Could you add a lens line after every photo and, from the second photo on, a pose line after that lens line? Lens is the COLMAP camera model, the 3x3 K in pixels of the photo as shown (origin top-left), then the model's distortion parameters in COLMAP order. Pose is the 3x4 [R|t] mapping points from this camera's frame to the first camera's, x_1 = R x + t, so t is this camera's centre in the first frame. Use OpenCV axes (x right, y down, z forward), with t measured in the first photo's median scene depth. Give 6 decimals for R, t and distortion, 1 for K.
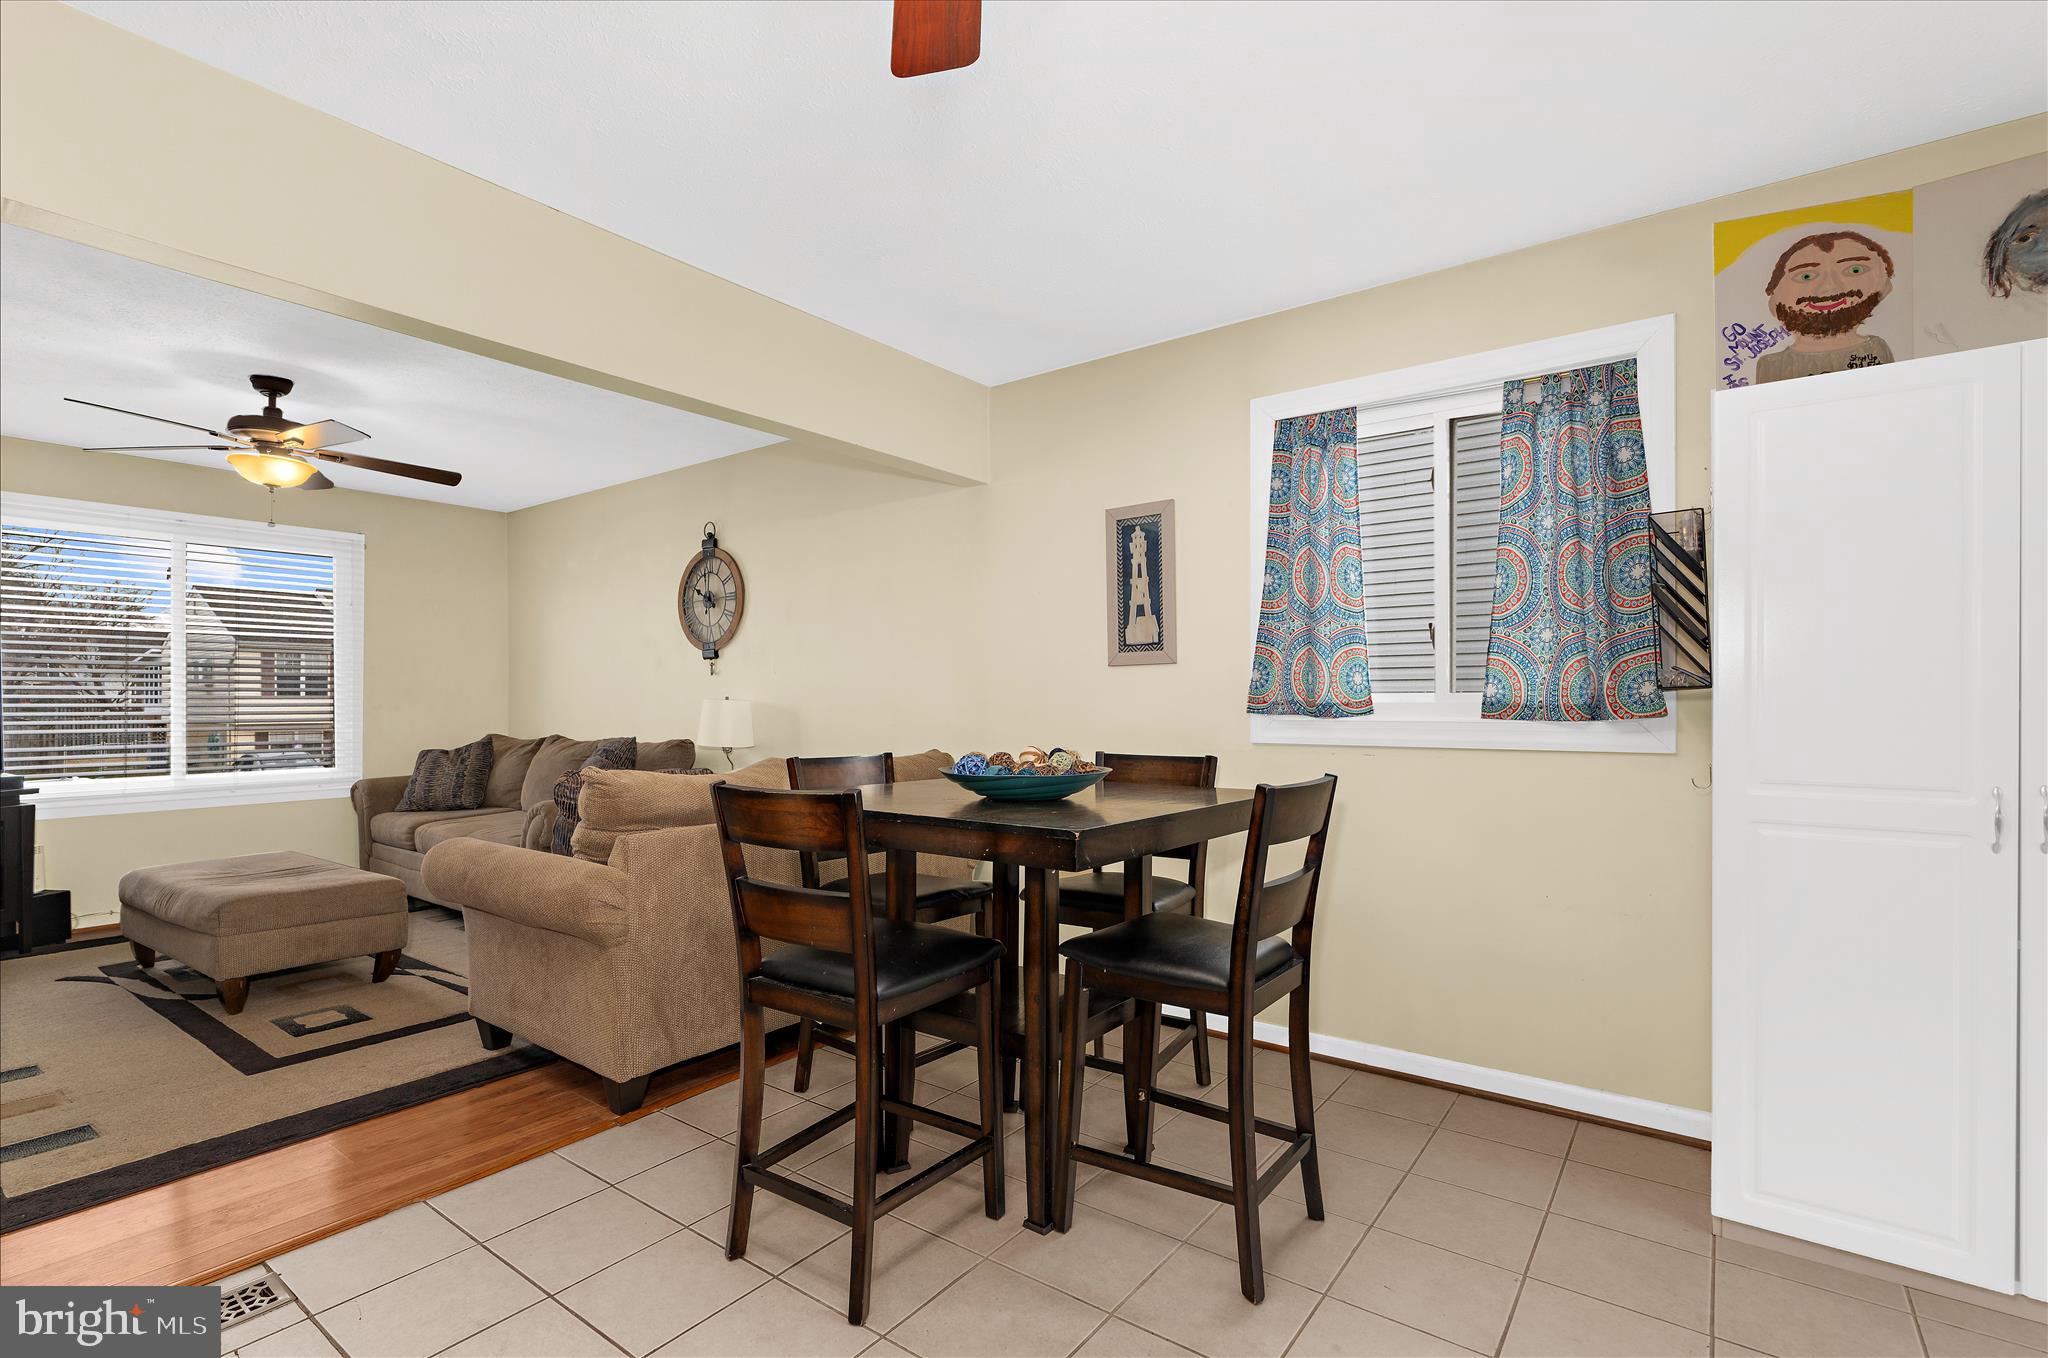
lens RADIAL K [[938.2, 0, 1012.7], [0, 938.2, 698.7], [0, 0, 1]] dist [-0.012712, 0.005152]
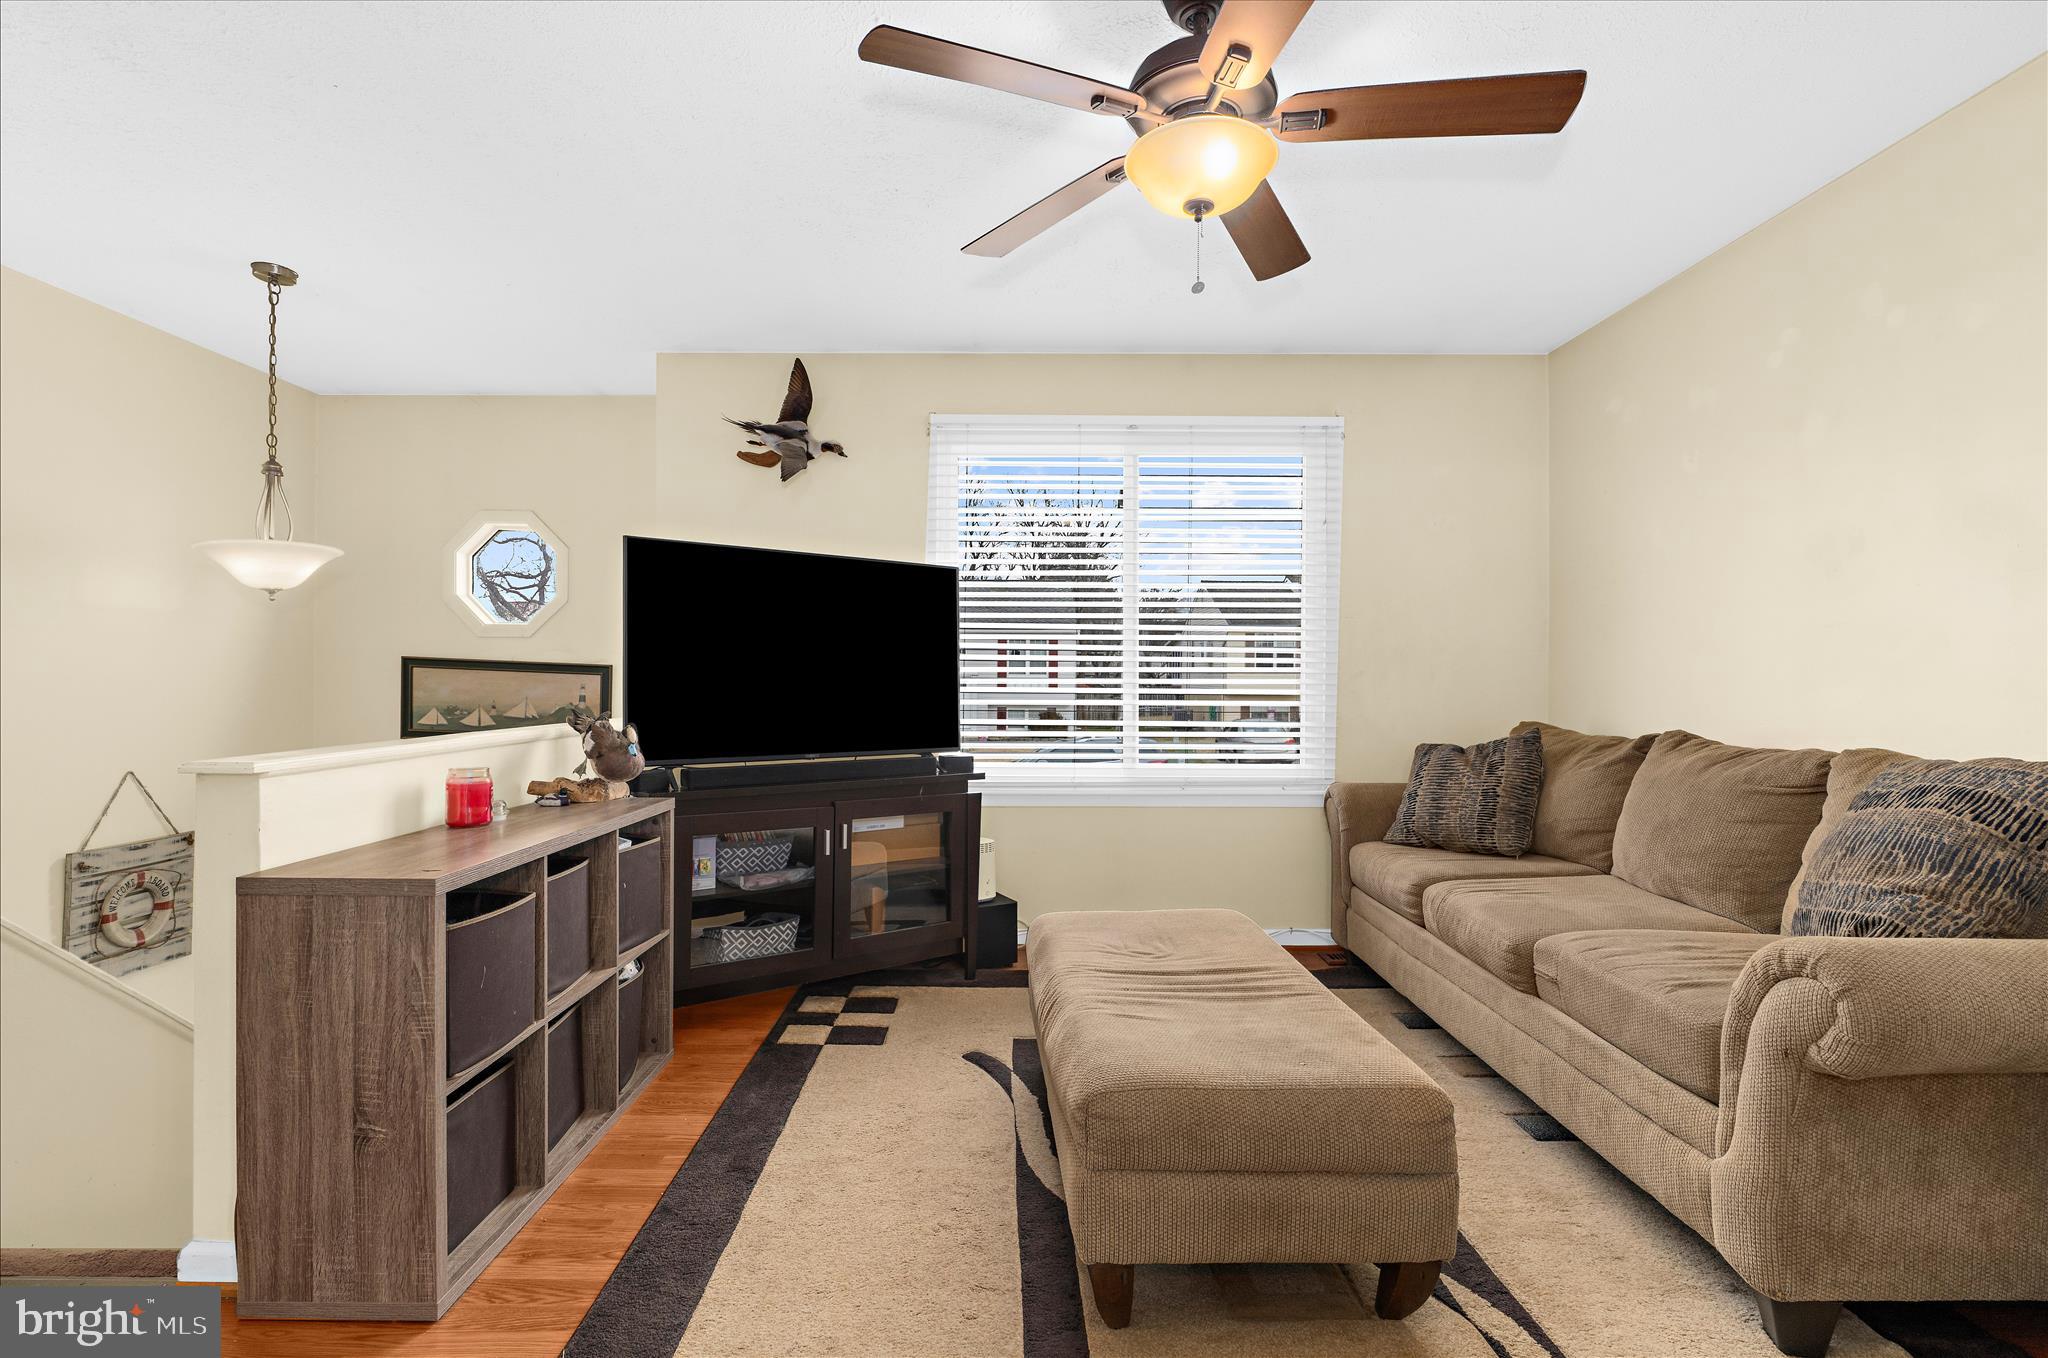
lens RADIAL K [[938.2, 0, 1005.3], [0, 938.2, 682.3], [0, 0, 1]] dist [-0.012712, 0.005152]
pose [[0.595080, 0.009792, -0.803607, -0.341467], [-0.003355, 0.999947, 0.009700, 0.009959], [0.803659, -0.003076, 0.595082, 0.466010]]
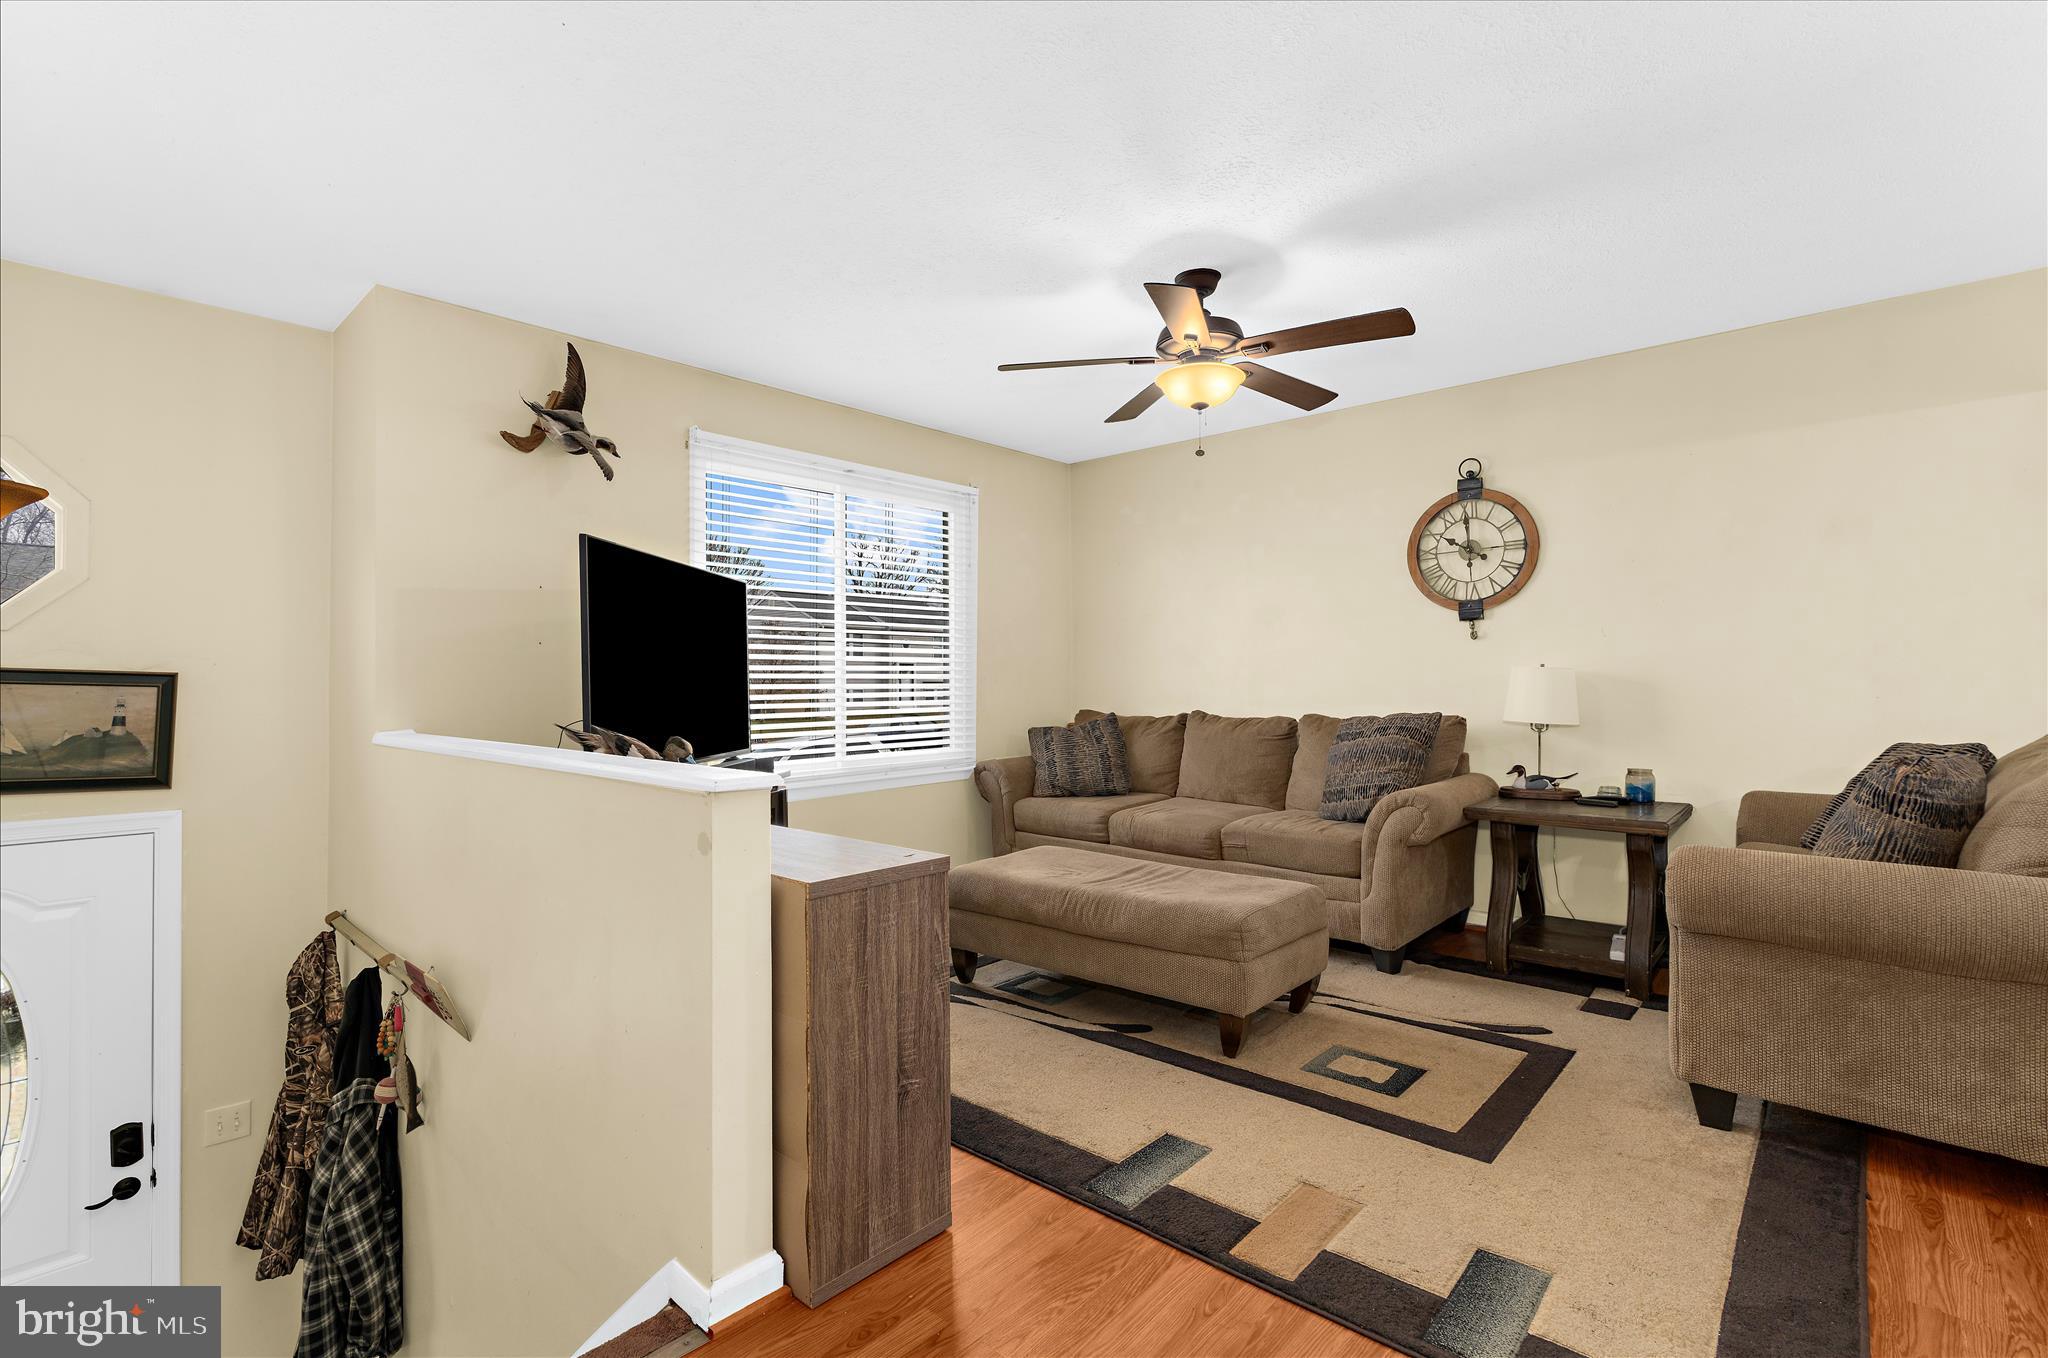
lens RADIAL K [[938.2, 0, 1025.7], [0, 938.2, 673.4], [0, 0, 1]] dist [-0.012712, 0.005152]
pose [[0.995408, -0.002657, -0.095684, -0.640848], [0.002323, 0.999991, -0.003594, 0.007409], [0.095693, 0.003355, 0.995405, 0.123477]]
